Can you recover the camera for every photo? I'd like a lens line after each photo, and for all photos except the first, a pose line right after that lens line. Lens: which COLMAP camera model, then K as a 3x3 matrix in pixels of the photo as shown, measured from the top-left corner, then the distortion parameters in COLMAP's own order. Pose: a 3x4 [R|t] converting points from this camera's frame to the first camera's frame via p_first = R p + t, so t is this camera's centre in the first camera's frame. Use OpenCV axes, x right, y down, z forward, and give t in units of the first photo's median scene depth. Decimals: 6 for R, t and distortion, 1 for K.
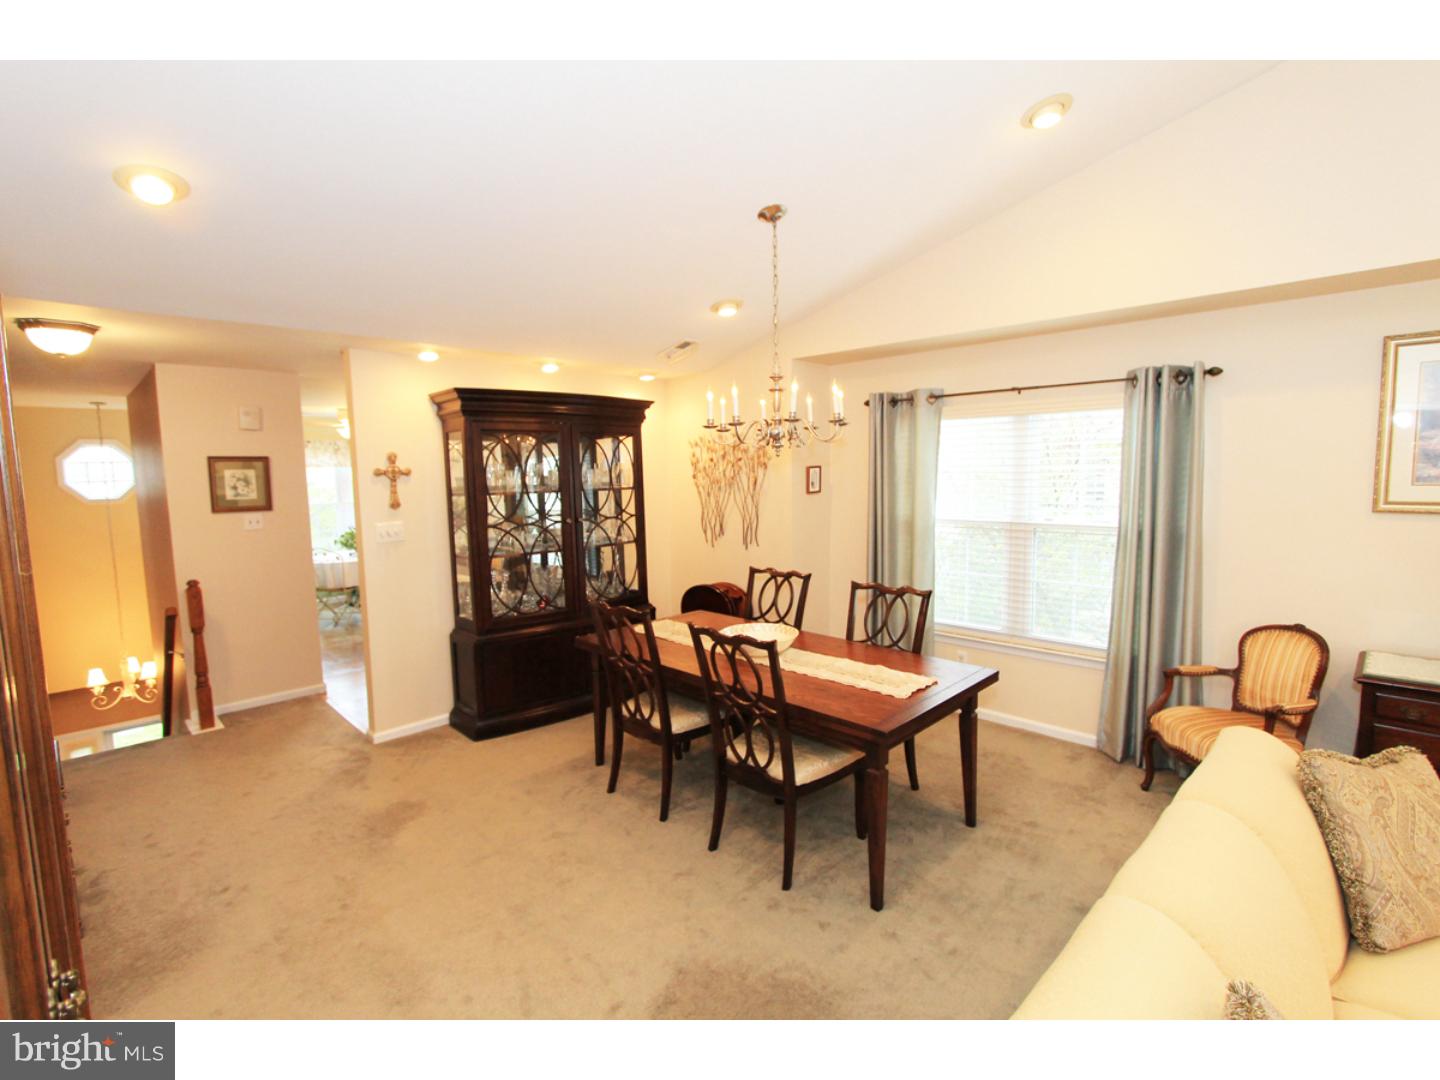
lens RADIAL K [[677.9, 0, 723.9], [0, 677.9, 533.8], [0, 0, 1]] dist [-0.015482, 0.003387]
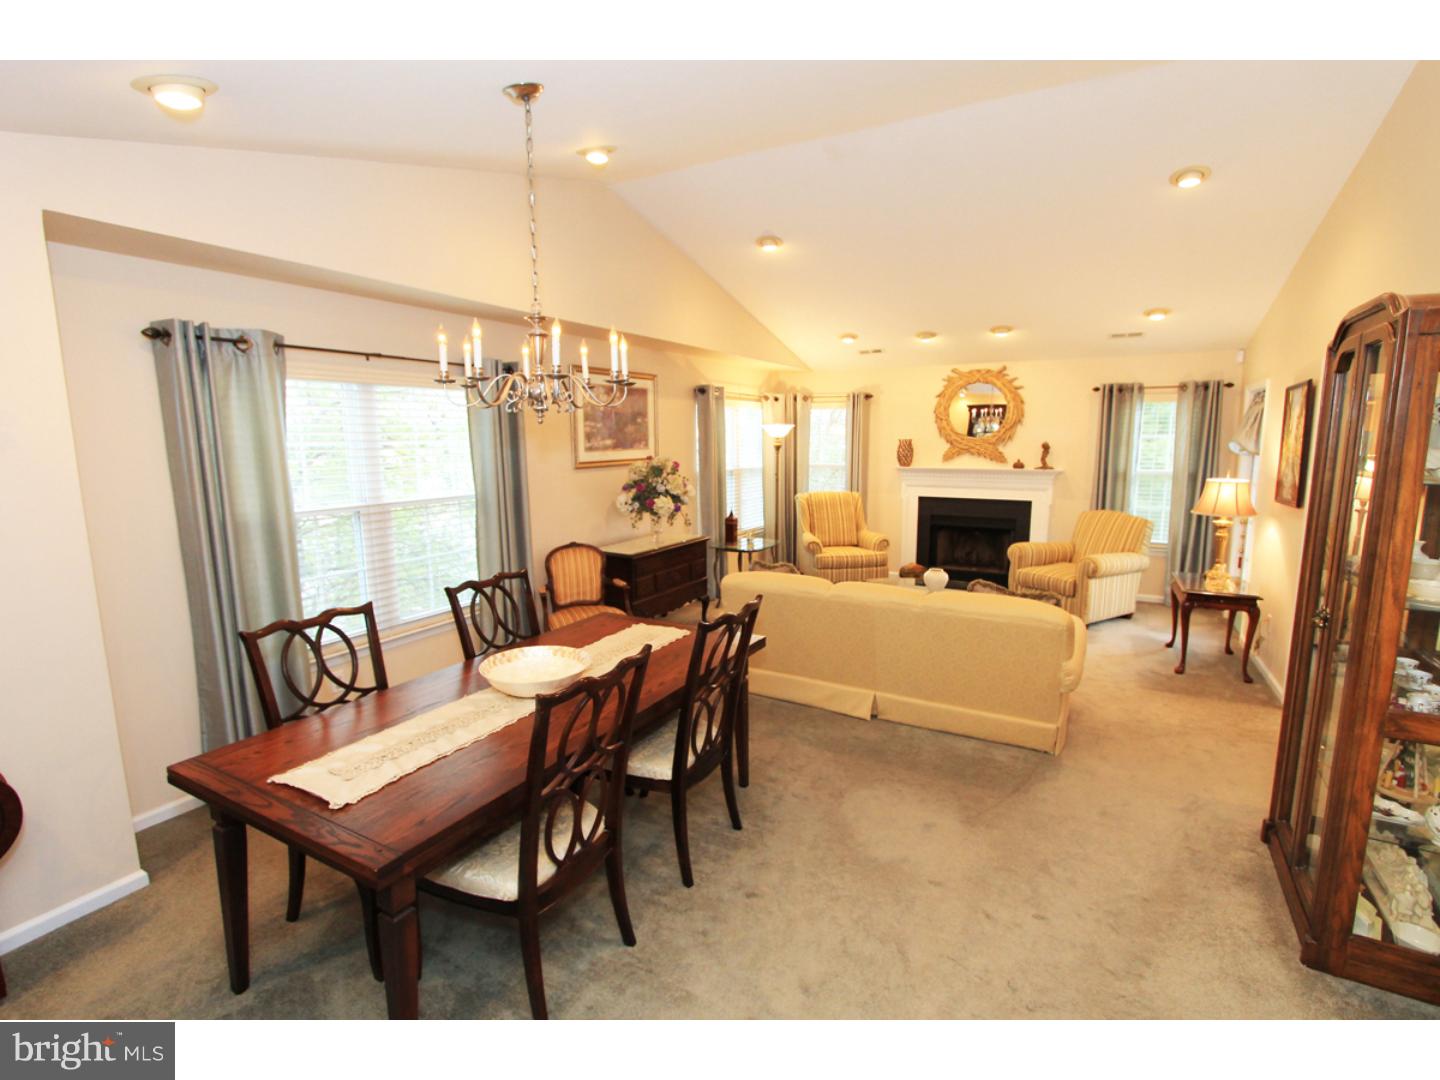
lens RADIAL K [[677.9, 0, 732.6], [0, 677.9, 547.8], [0, 0, 1]] dist [-0.015482, 0.003387]
pose [[-0.262766, -0.139250, 0.954758, -0.793084], [0.100798, 0.980154, 0.170696, -0.089428], [-0.959580, 0.141090, -0.243516, 1.059743]]
